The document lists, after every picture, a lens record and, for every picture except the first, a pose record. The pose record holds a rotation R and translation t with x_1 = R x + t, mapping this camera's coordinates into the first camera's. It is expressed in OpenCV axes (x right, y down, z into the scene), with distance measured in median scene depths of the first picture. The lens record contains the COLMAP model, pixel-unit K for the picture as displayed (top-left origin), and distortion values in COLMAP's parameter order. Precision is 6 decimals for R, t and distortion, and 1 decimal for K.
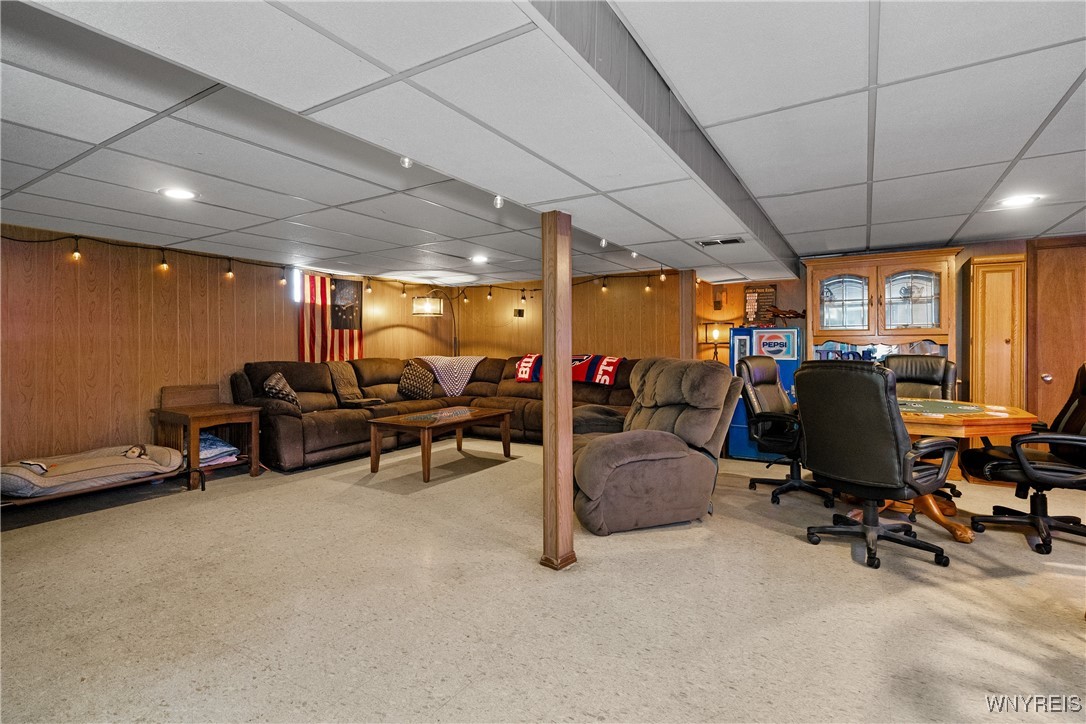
lens RADIAL K [[520.7, 0, 546.3], [0, 520.7, 356.7], [0, 0, 1]] dist [-0.000514, -0.000269]
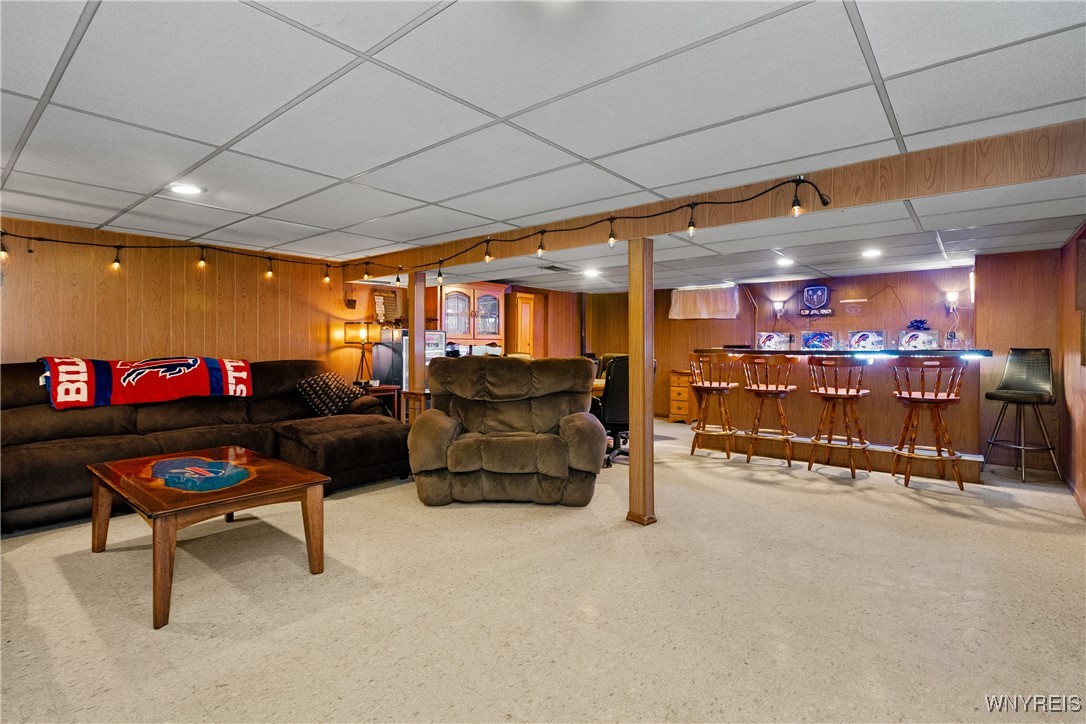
lens RADIAL K [[520.7, 0, 546.1], [0, 520.7, 352.7], [0, 0, 1]] dist [-0.000514, -0.000269]
pose [[0.144871, -0.007054, 0.989425, -0.553896], [0.015797, 0.999864, 0.004815, -0.005562], [-0.989324, 0.014932, 0.144962, 0.468181]]
